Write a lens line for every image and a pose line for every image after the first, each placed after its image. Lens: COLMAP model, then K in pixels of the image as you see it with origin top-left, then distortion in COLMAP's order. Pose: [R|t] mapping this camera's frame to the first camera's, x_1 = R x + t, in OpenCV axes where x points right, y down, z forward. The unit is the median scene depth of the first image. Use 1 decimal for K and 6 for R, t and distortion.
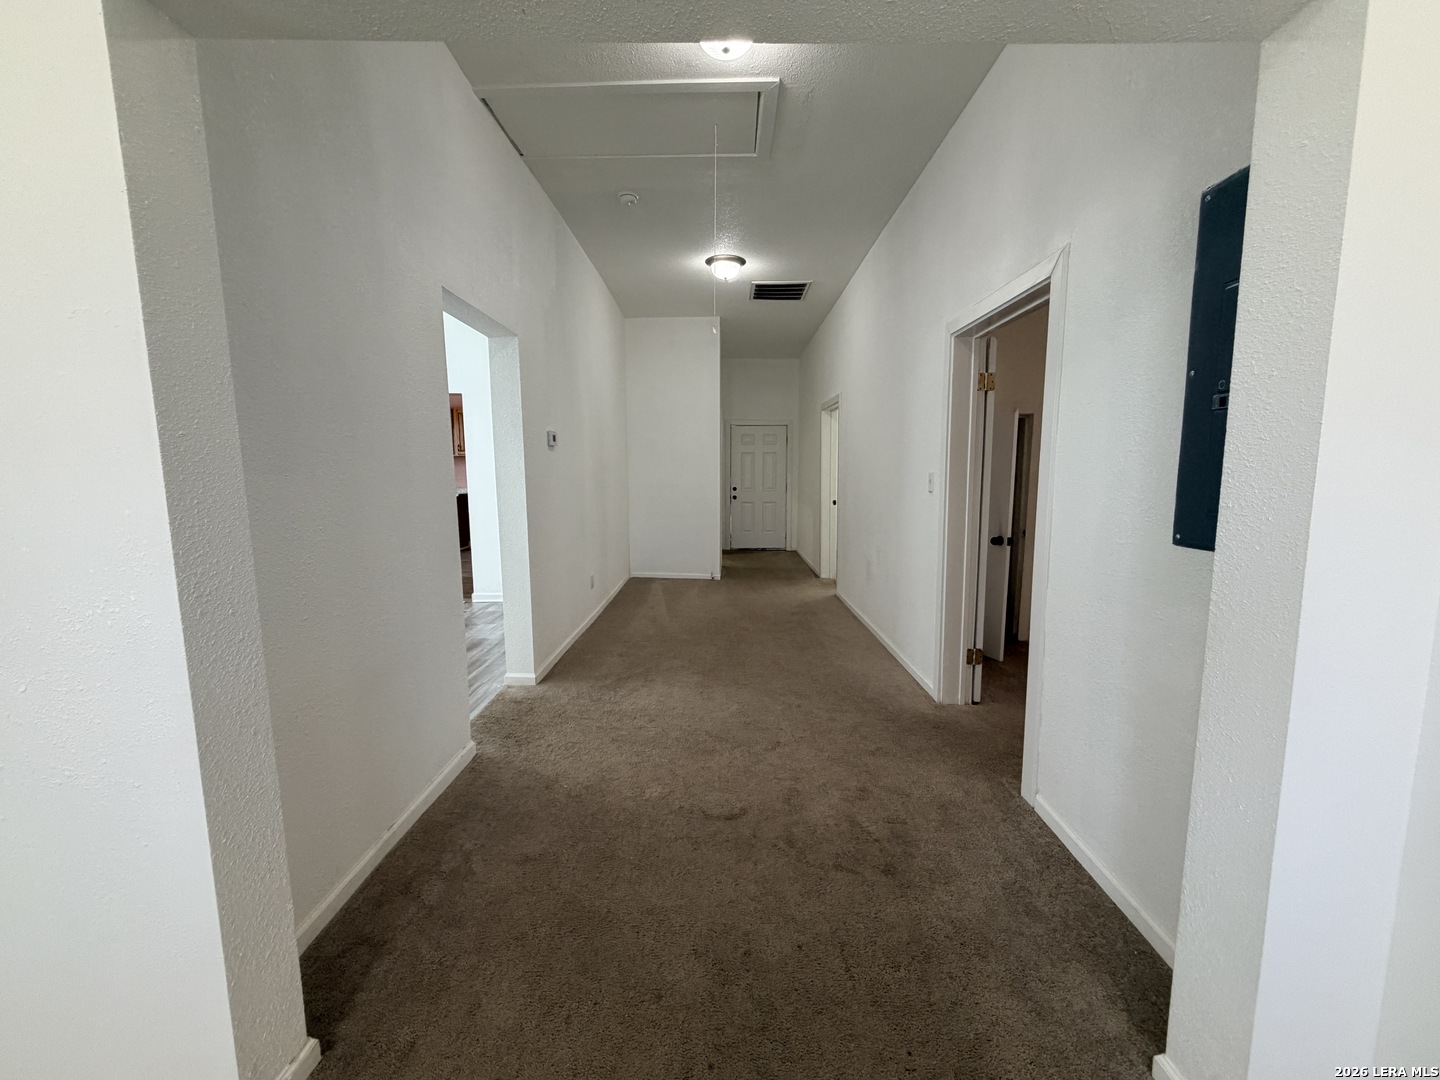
lens RADIAL K [[574.1, 0, 714.0], [0, 574.1, 540.2], [0, 0, 1]] dist [0.000607, -0.000033]
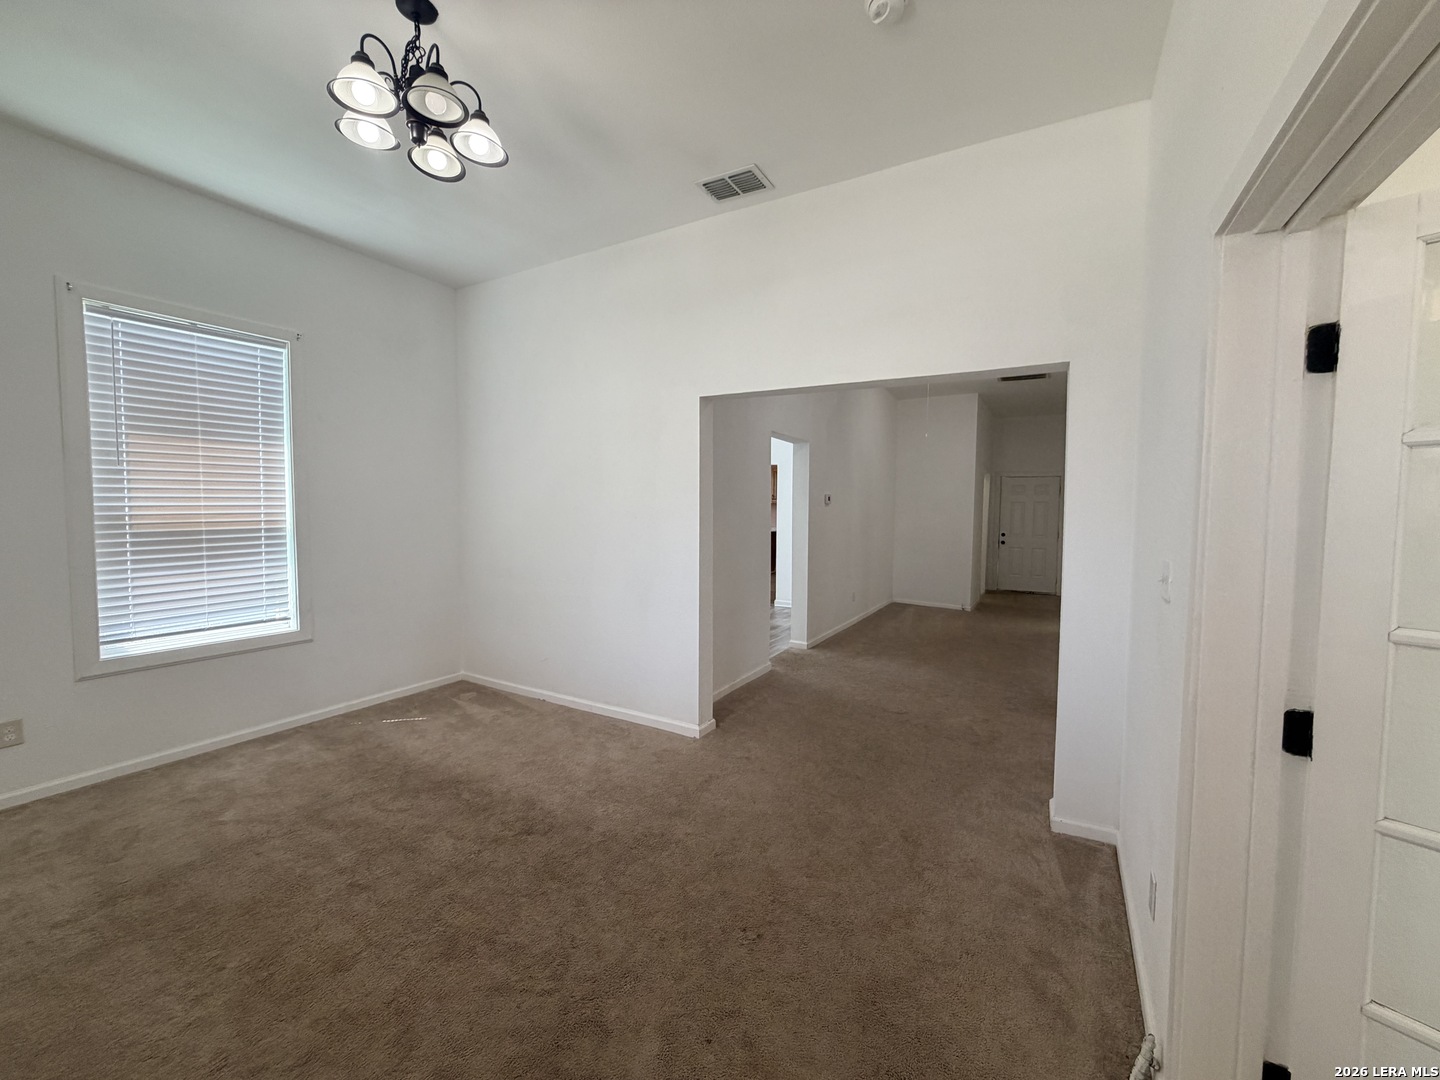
lens RADIAL K [[574.1, 0, 714.0], [0, 574.1, 540.2], [0, 0, 1]] dist [0.000607, -0.000033]
pose [[0.871553, 0.039803, -0.488683, 0.226154], [-0.073408, 0.996058, -0.049793, 0.038845], [0.484775, 0.079271, 0.871039, -0.531566]]
